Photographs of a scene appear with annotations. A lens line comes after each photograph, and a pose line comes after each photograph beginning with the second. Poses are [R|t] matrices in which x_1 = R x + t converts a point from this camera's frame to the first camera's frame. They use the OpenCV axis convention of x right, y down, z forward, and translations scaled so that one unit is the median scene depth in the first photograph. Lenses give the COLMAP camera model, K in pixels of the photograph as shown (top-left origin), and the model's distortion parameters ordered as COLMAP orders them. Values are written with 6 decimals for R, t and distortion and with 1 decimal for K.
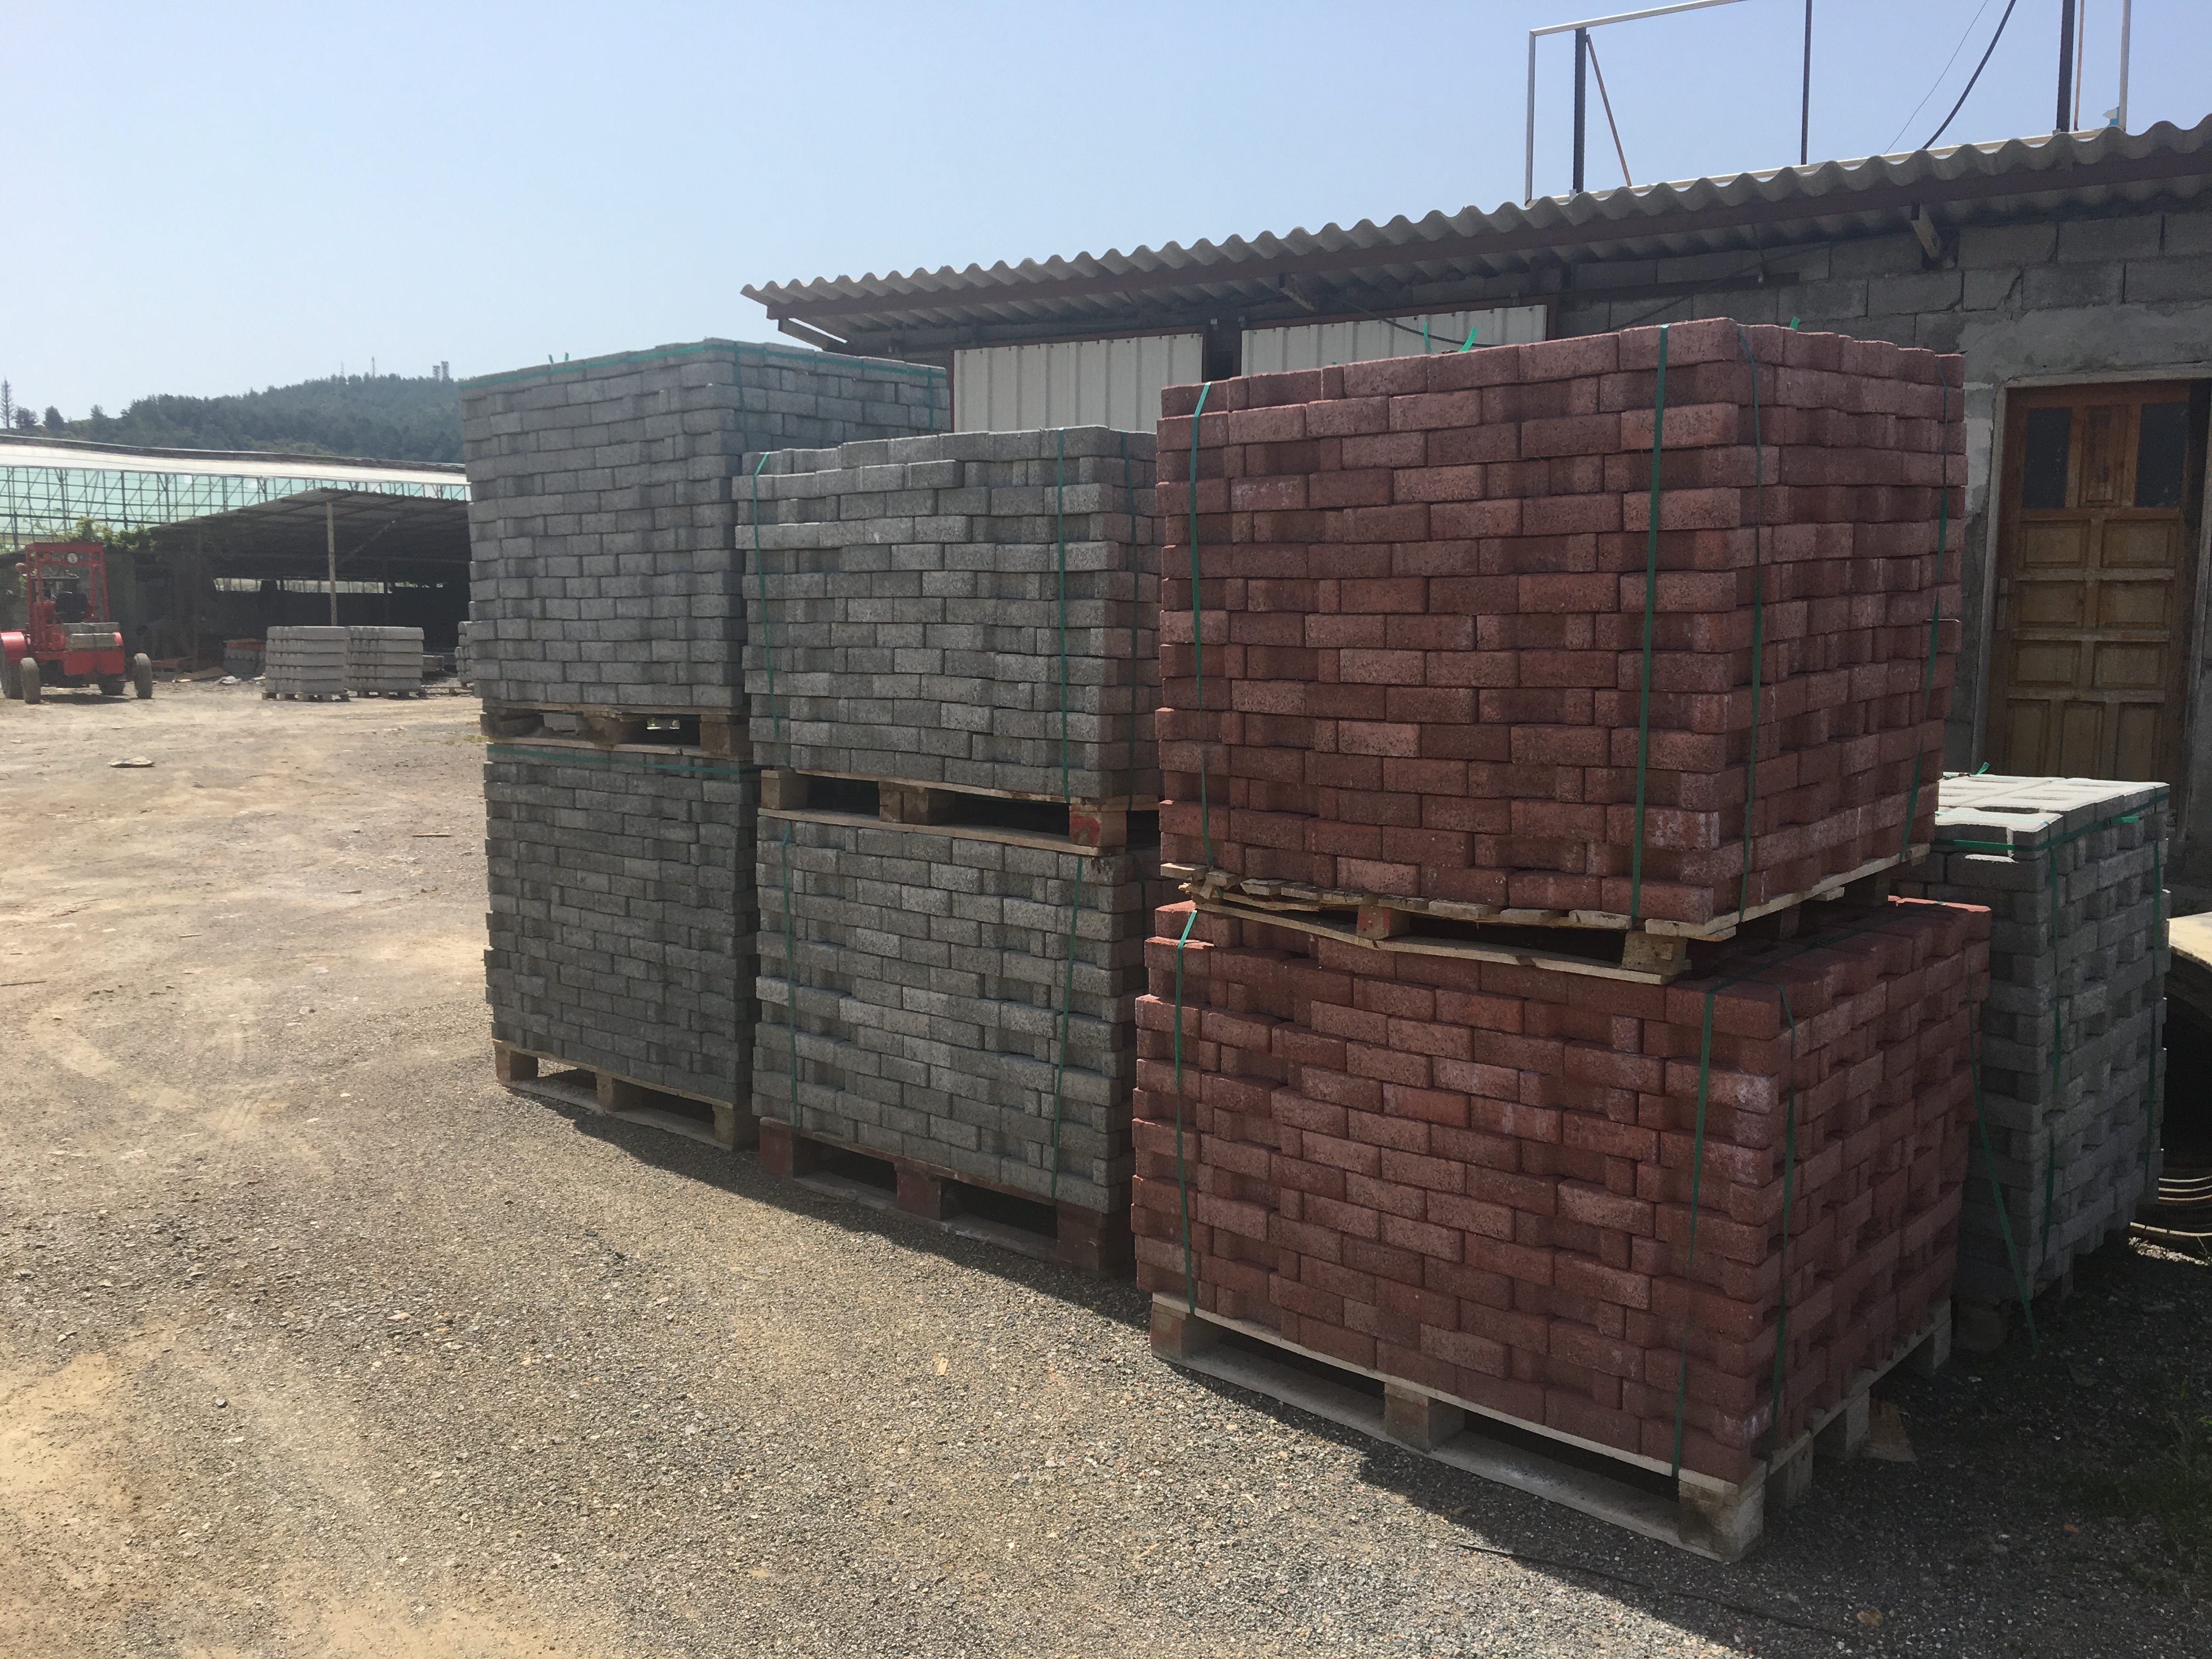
lens RADIAL K [[1849.6, 0, 1113.1], [0, 1849.6, 823.5], [0, 0, 1]] dist [0.050016, 0.006125]
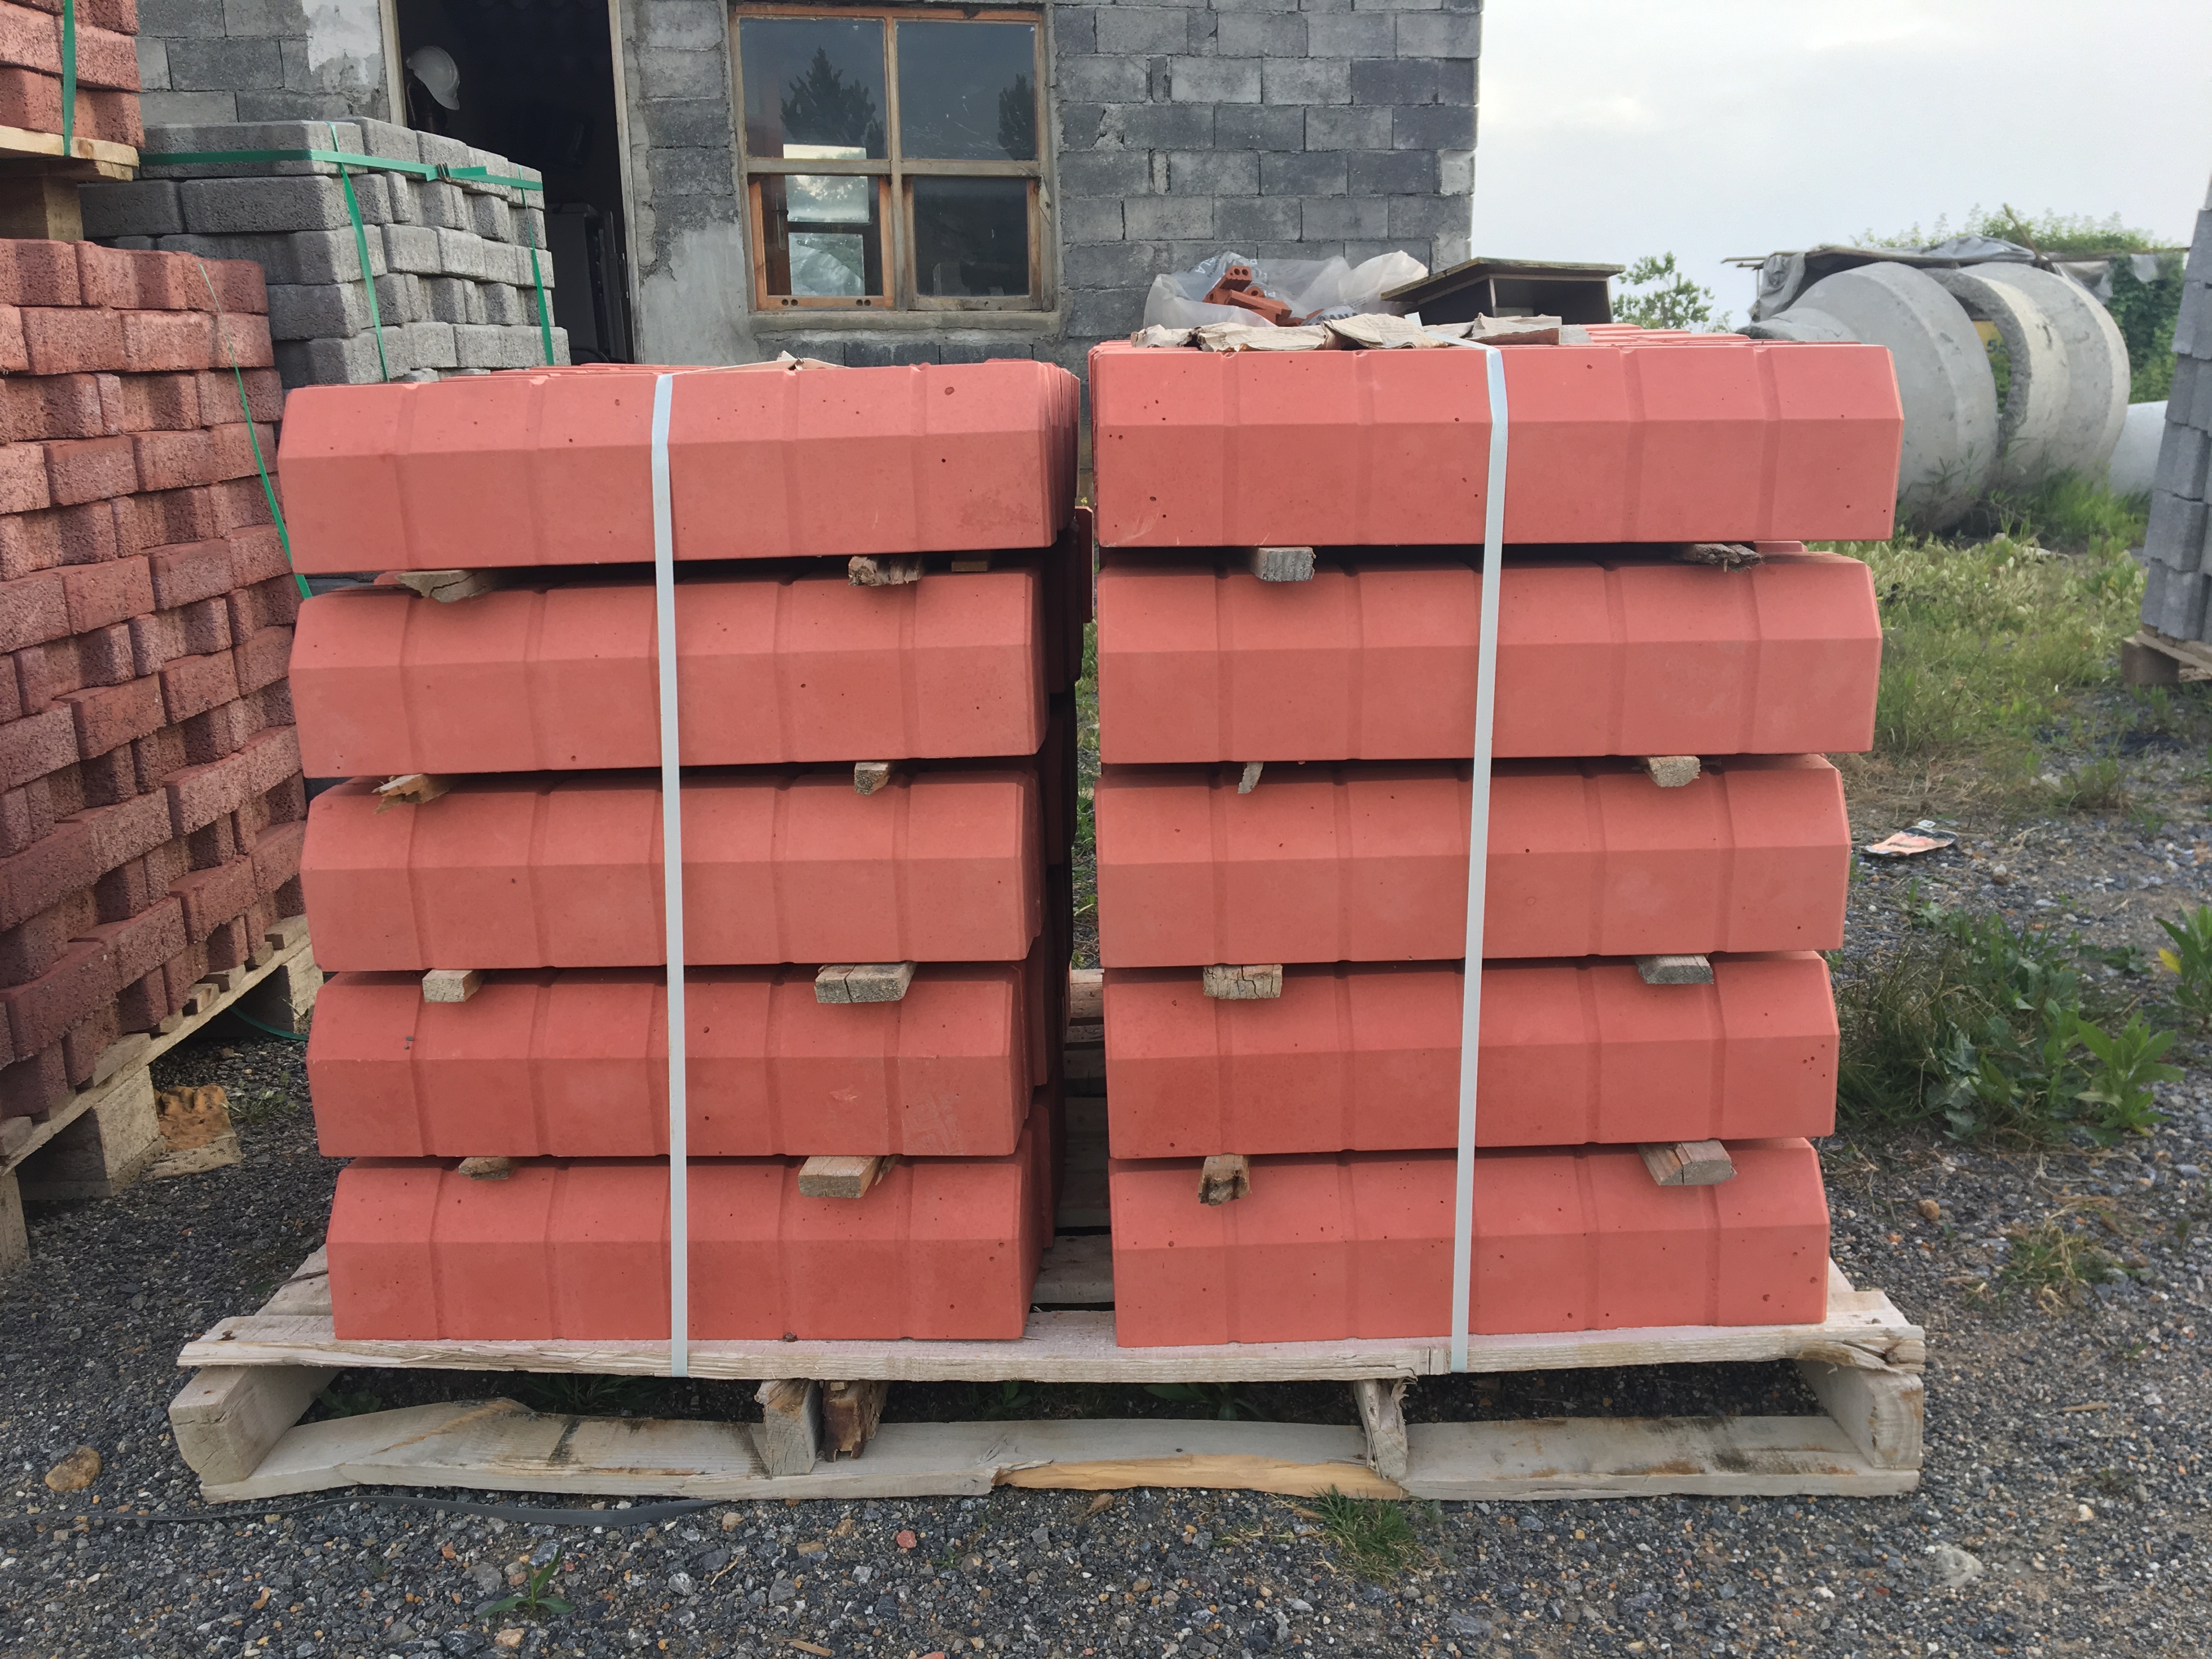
lens RADIAL K [[1849.6, 0, 1111.0], [0, 1849.6, 832.7], [0, 0, 1]] dist [0.050016, 0.006125]
pose [[0.738838, -0.170410, 0.651980, 0.251846], [0.098074, 0.984389, 0.146153, 0.171055], [-0.666708, -0.044041, 0.744017, 0.365757]]
